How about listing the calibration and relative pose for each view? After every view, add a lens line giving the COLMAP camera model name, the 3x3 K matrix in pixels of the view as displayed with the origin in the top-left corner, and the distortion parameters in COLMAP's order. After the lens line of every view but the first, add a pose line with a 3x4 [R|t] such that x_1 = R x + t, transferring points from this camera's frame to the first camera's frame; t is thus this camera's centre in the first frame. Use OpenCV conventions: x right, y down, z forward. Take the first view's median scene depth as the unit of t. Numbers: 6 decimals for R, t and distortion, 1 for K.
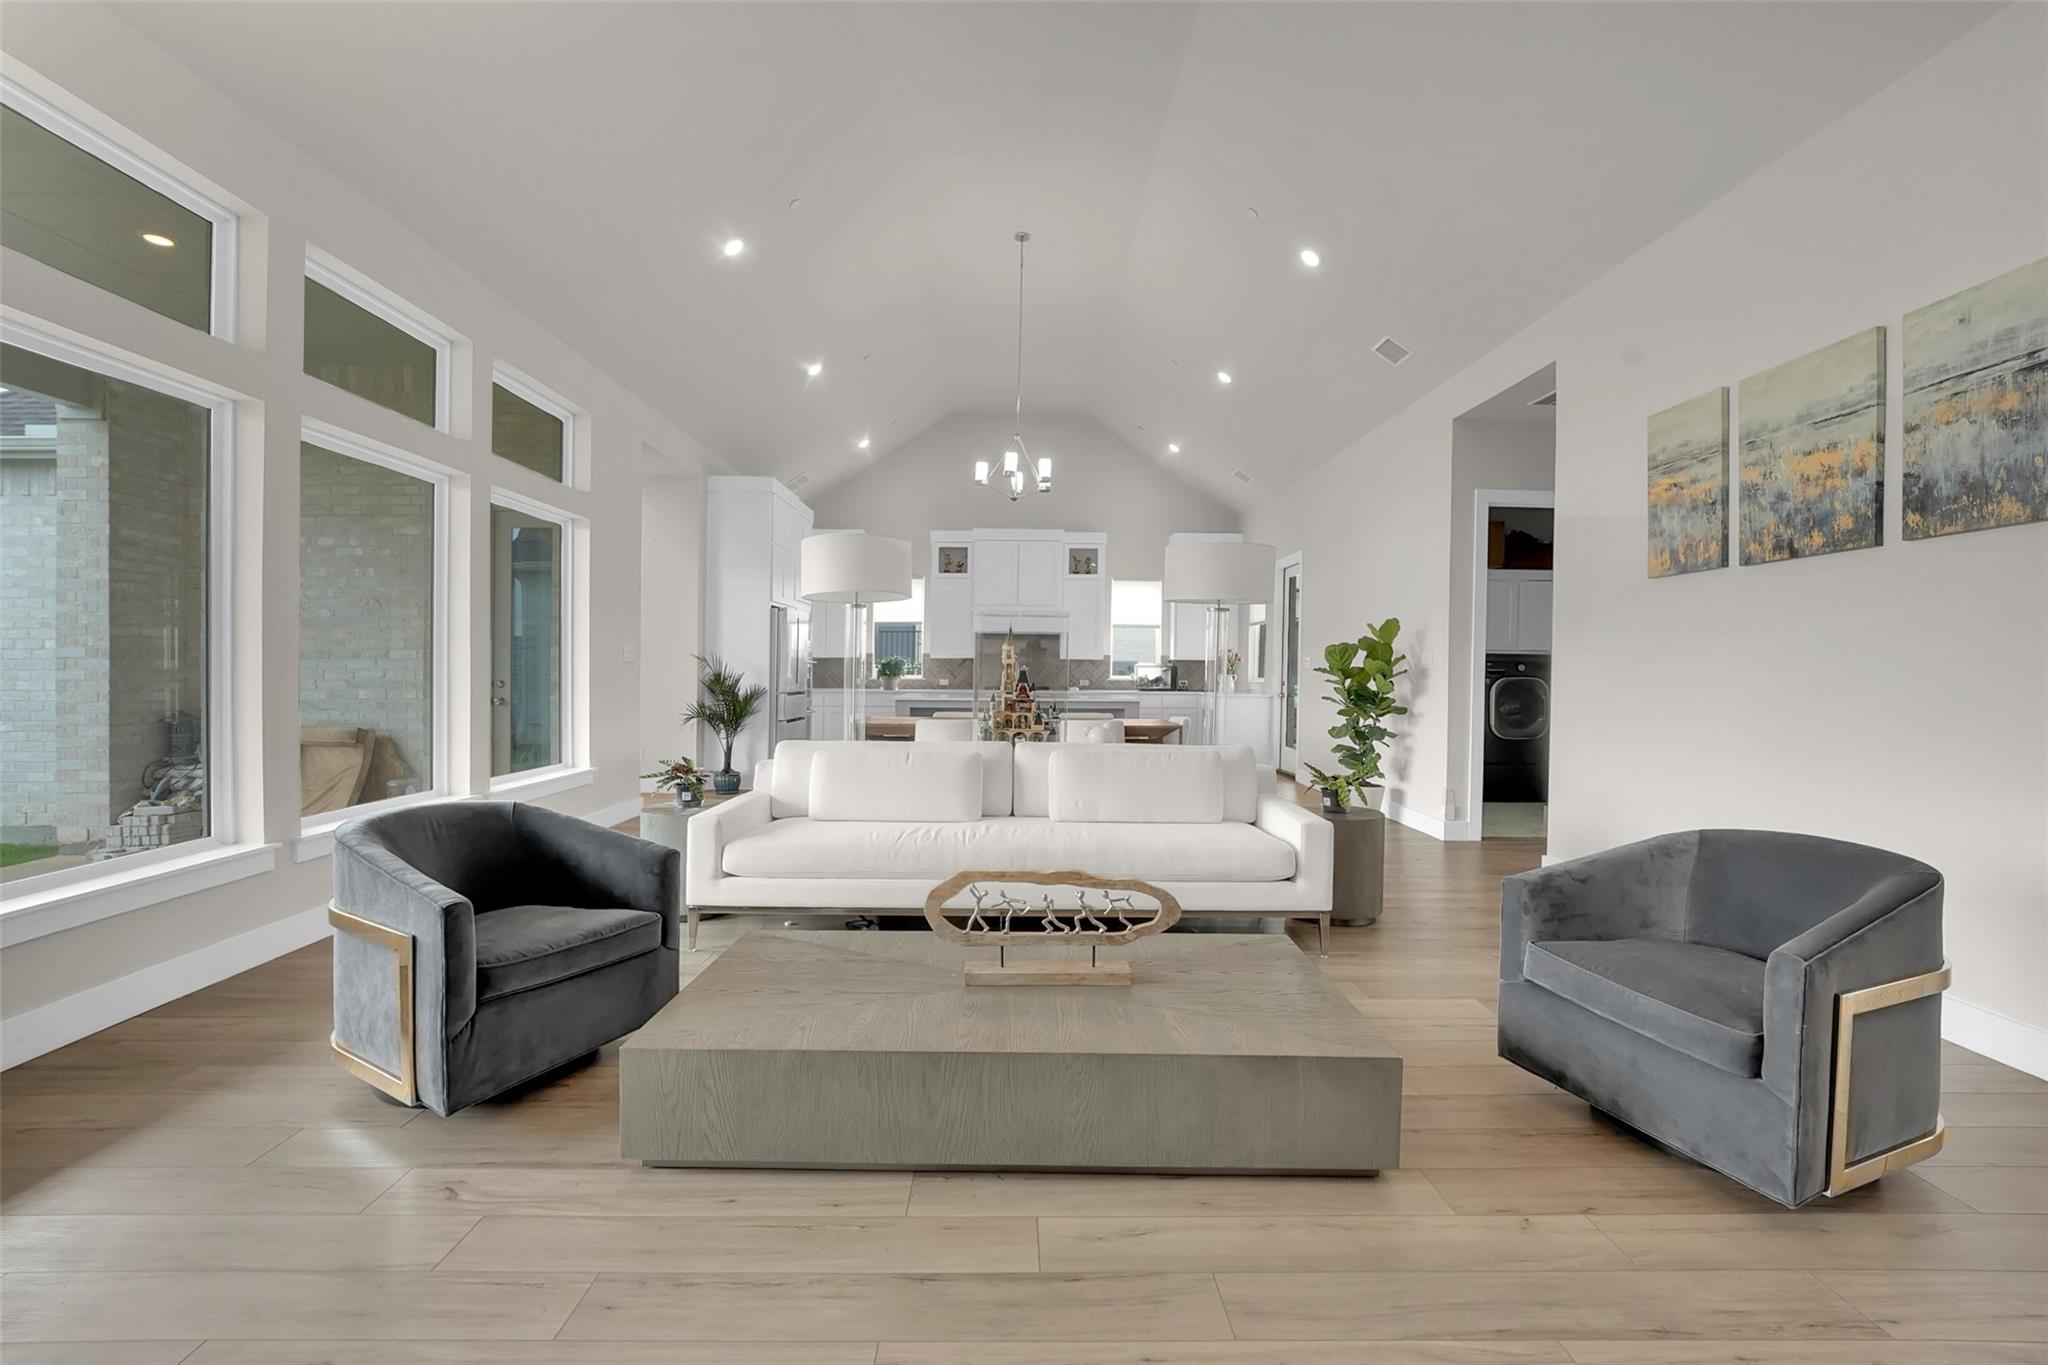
lens RADIAL K [[867.9, 0, 1024.0], [0, 867.9, 682.5], [0, 0, 1]] dist [-0.005905, 0.000046]
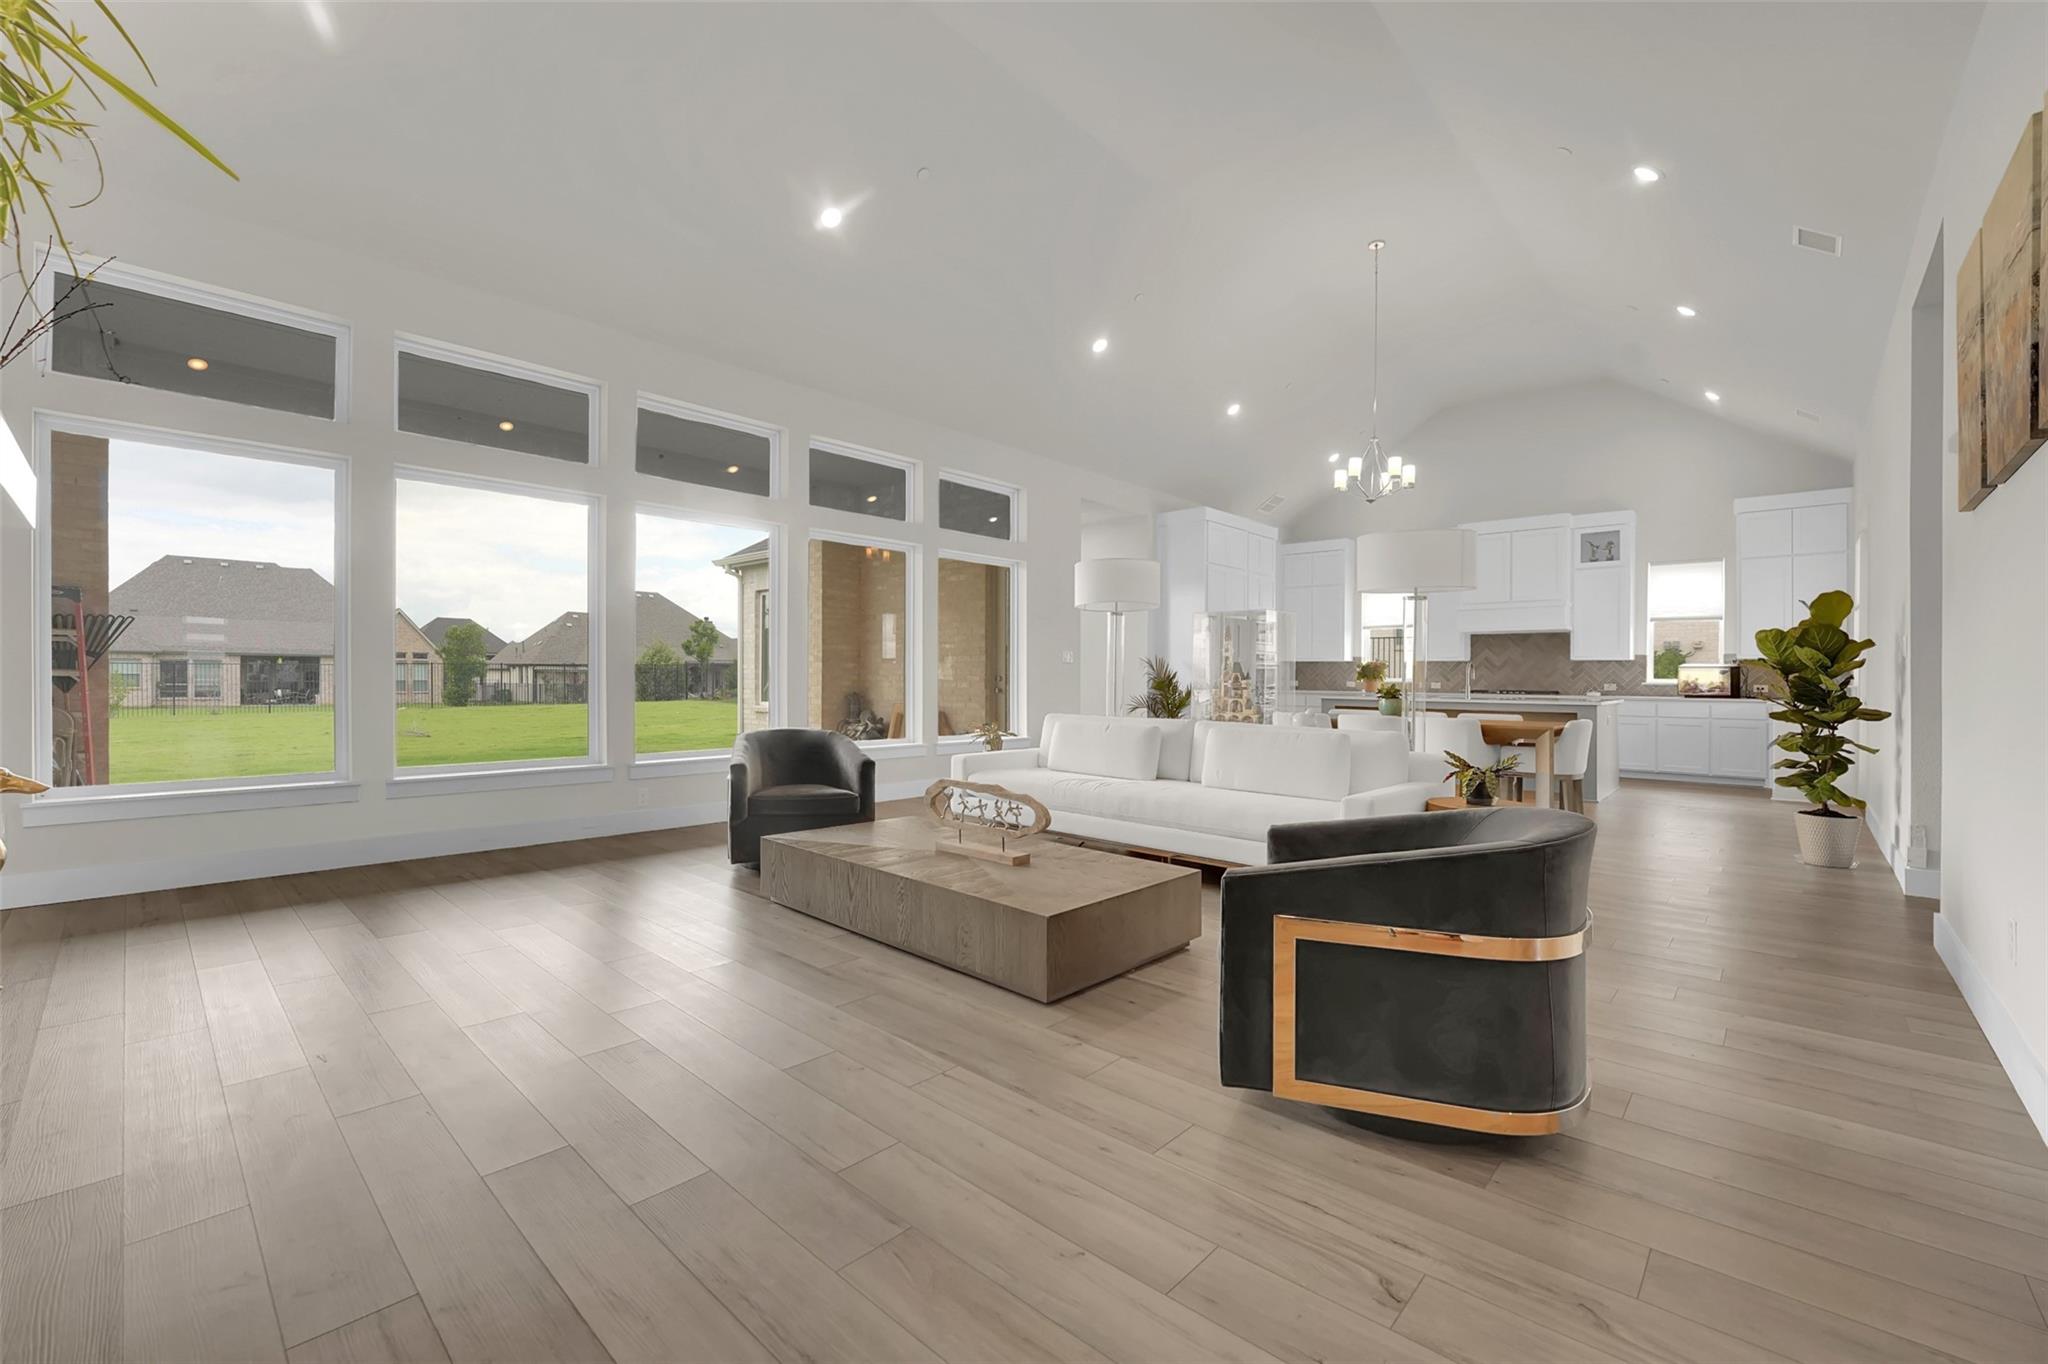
lens RADIAL K [[842.7, 0, 1024.0], [0, 842.7, 682.0], [0, 0, 1]] dist [0.004094, 0.000069]
pose [[0.732780, 0.005423, -0.680445, 0.459027], [-0.014741, 0.999860, -0.007906, 0.021545], [0.680306, 0.015824, 0.732757, -0.012014]]
